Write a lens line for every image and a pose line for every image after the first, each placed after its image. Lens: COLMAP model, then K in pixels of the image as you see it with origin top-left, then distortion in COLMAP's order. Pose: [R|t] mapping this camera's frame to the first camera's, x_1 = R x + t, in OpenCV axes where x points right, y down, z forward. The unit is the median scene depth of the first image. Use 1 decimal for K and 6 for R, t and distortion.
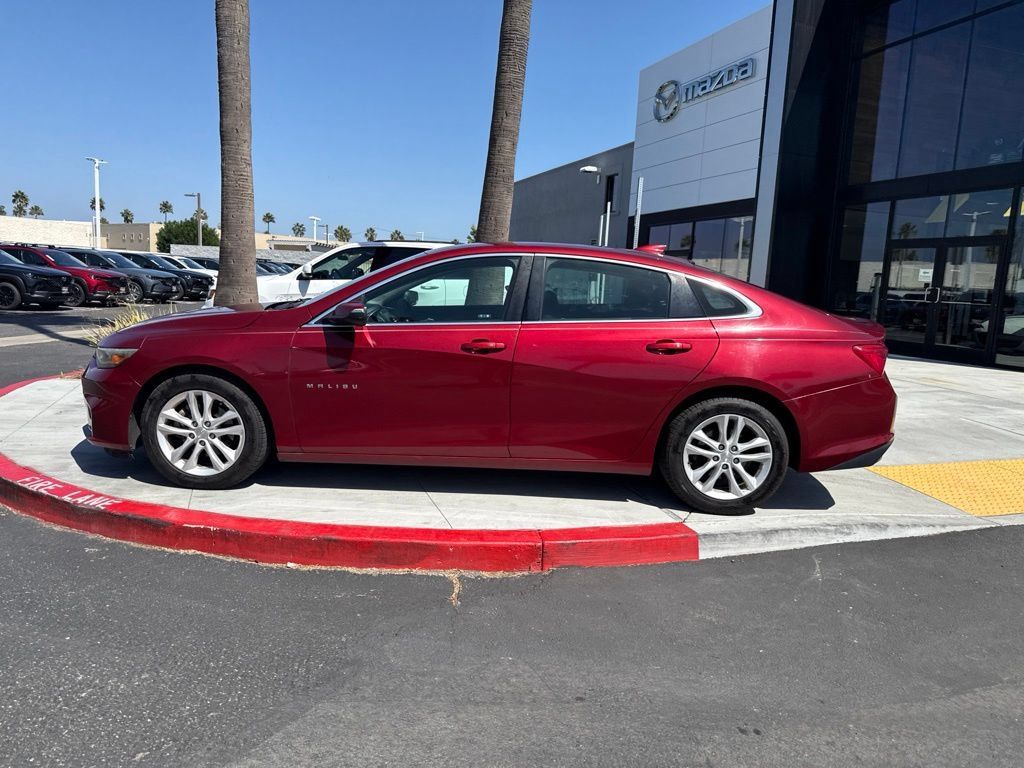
lens RADIAL K [[716.4, 0, 504.7], [0, 716.4, 380.7], [0, 0, 1]] dist [0.046054, -0.063781]
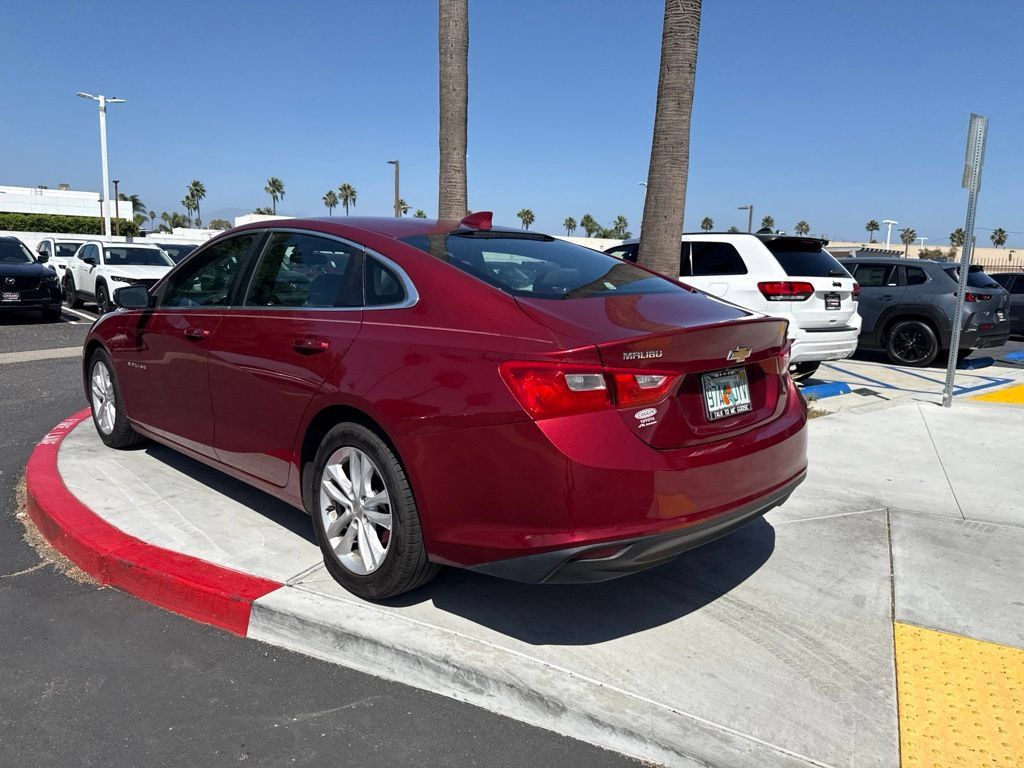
lens RADIAL K [[717.8, 0, 508.7], [0, 717.8, 382.3], [0, 0, 1]] dist [0.057337, -0.084438]
pose [[0.712577, 0.084637, -0.696470, 0.876479], [-0.095623, 0.995150, 0.023098, -0.044462], [0.695047, 0.050139, 0.717214, 0.604091]]
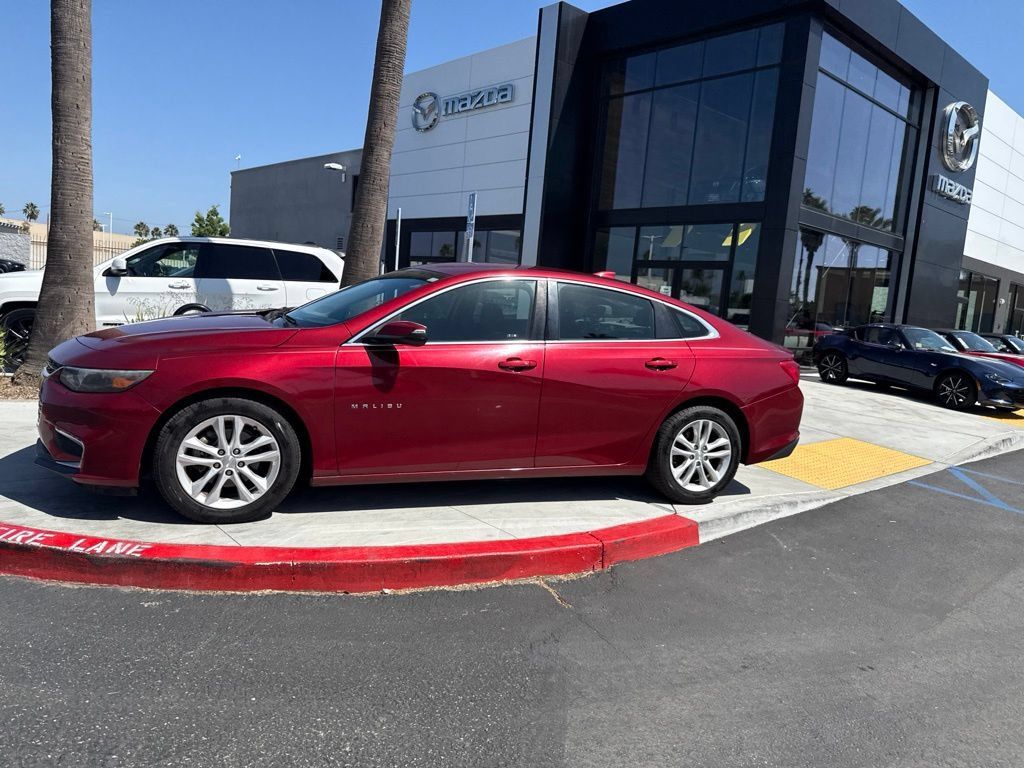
lens RADIAL K [[717.9, 0, 501.0], [0, 717.9, 368.2], [0, 0, 1]] dist [0.063750, -0.089874]
pose [[0.923279, -0.009446, 0.384014, -0.451874], [0.014930, 0.999825, -0.011303, -0.030111], [-0.383840, 0.016169, 0.923258, 0.021012]]
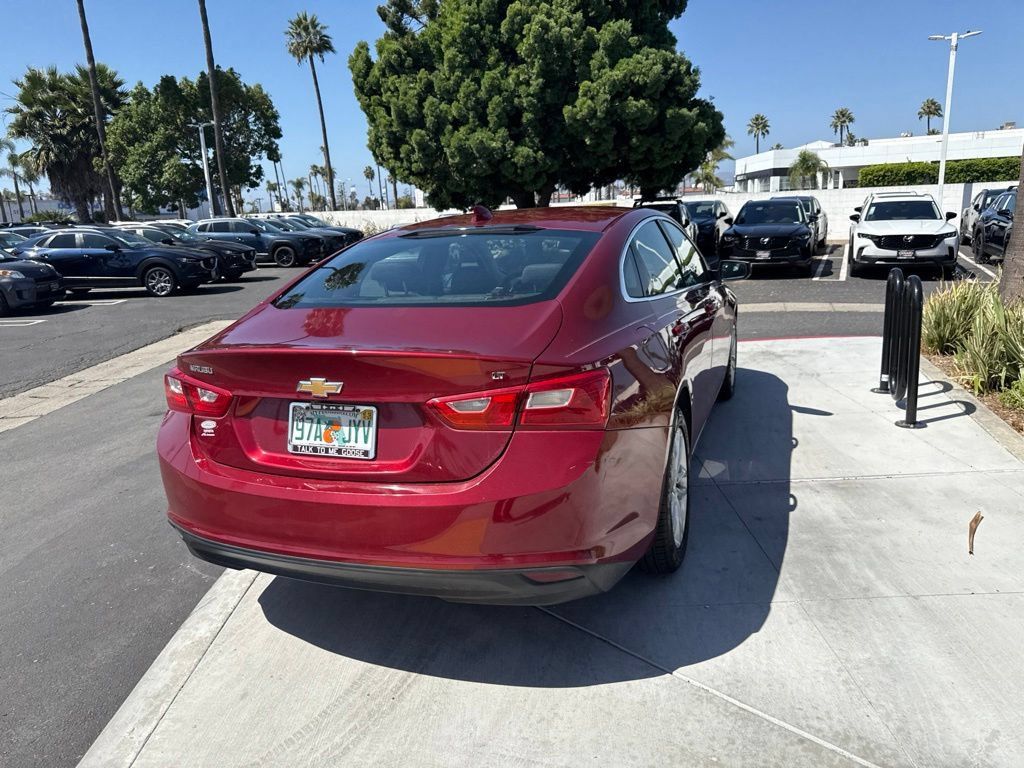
lens RADIAL K [[725.1, 0, 509.4], [0, 725.1, 396.1], [0, 0, 1]] dist [-0.003652, -0.005466]
pose [[-0.348407, 0.193209, -0.917215, 1.025910], [-0.109760, 0.963385, 0.244627, -0.216368], [0.930895, 0.185903, -0.314443, 1.506845]]
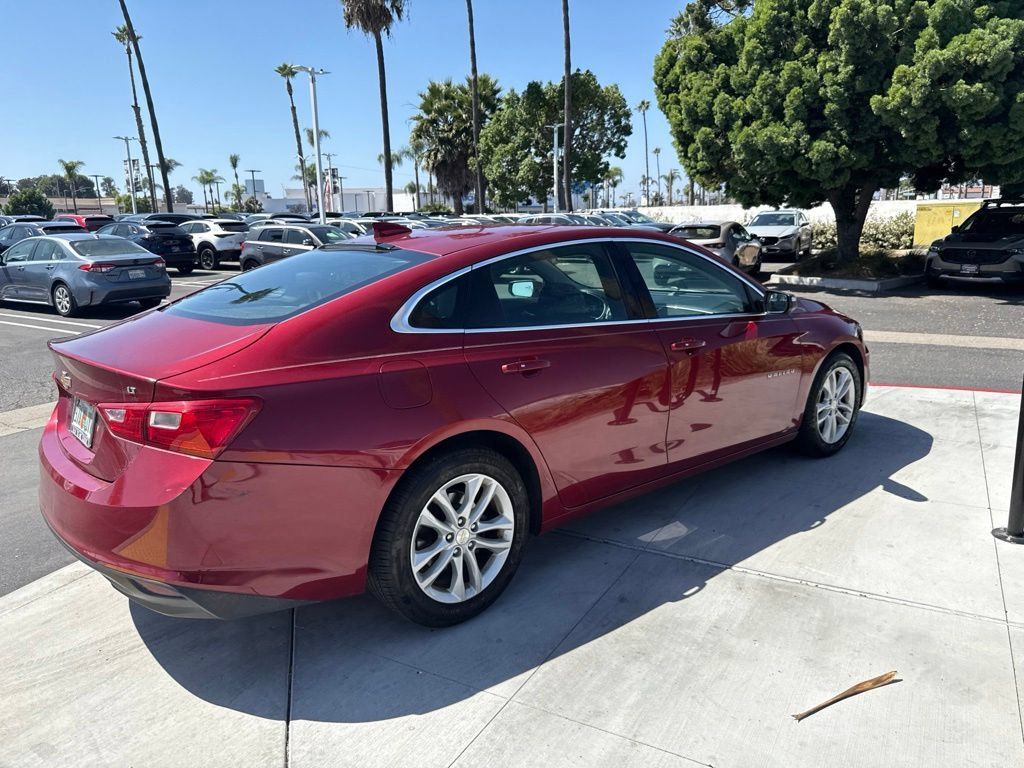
lens RADIAL K [[717.8, 0, 508.7], [0, 717.8, 382.3], [0, 0, 1]] dist [0.057337, -0.084438]
pose [[-0.750093, 0.109430, -0.652216, 0.703092], [-0.113884, 0.950109, 0.290385, -0.303741], [0.651453, 0.292093, -0.700208, 1.906049]]
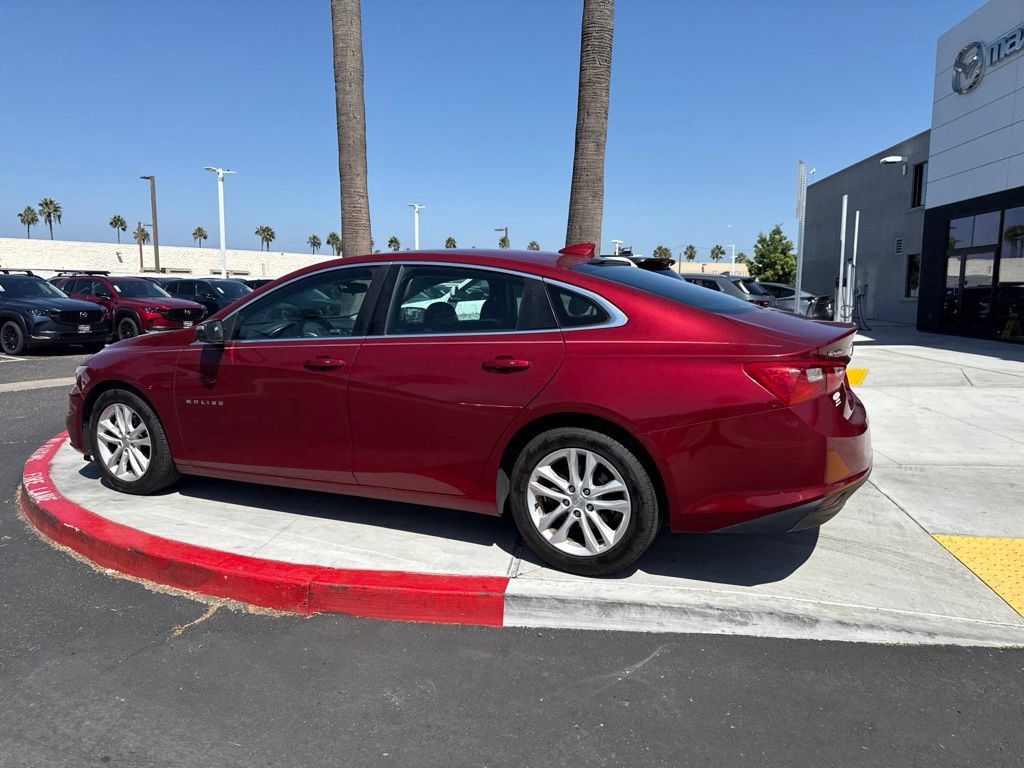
lens RADIAL K [[716.4, 0, 504.7], [0, 716.4, 380.7], [0, 0, 1]] dist [0.046054, -0.063781]
pose [[0.905148, 0.009334, -0.424994, 0.570372], [-0.020867, 0.999529, -0.022490, -0.008703], [0.424584, 0.029225, 0.904917, 0.243967]]
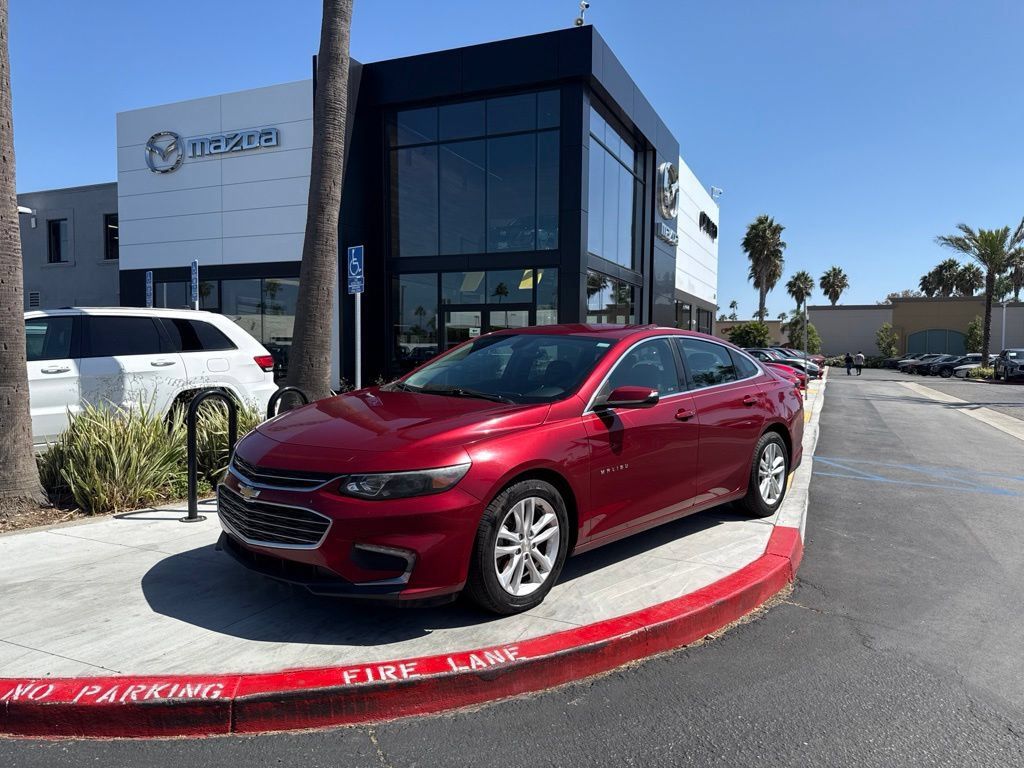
lens RADIAL K [[717.8, 0, 508.7], [0, 717.8, 382.3], [0, 0, 1]] dist [0.057337, -0.084438]
pose [[0.676469, -0.077179, 0.732416, -1.069037], [0.128372, 0.991626, -0.014073, -0.119335], [-0.725197, 0.103542, 0.680712, 0.385960]]
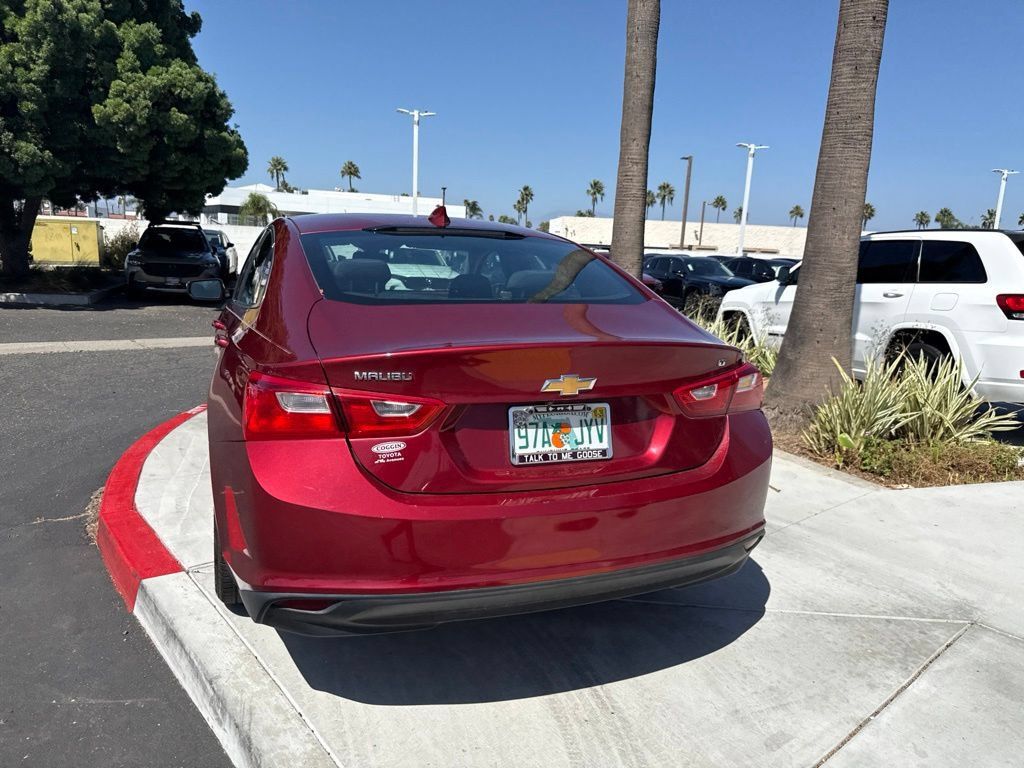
lens RADIAL K [[720.0, 0, 505.7], [0, 720.0, 393.8], [0, 0, 1]] dist [0.040353, -0.053330]
pose [[0.358062, 0.144506, -0.922448, 1.015484], [-0.158132, 0.983065, 0.092620, -0.106570], [0.920210, 0.112704, 0.374849, 0.976251]]
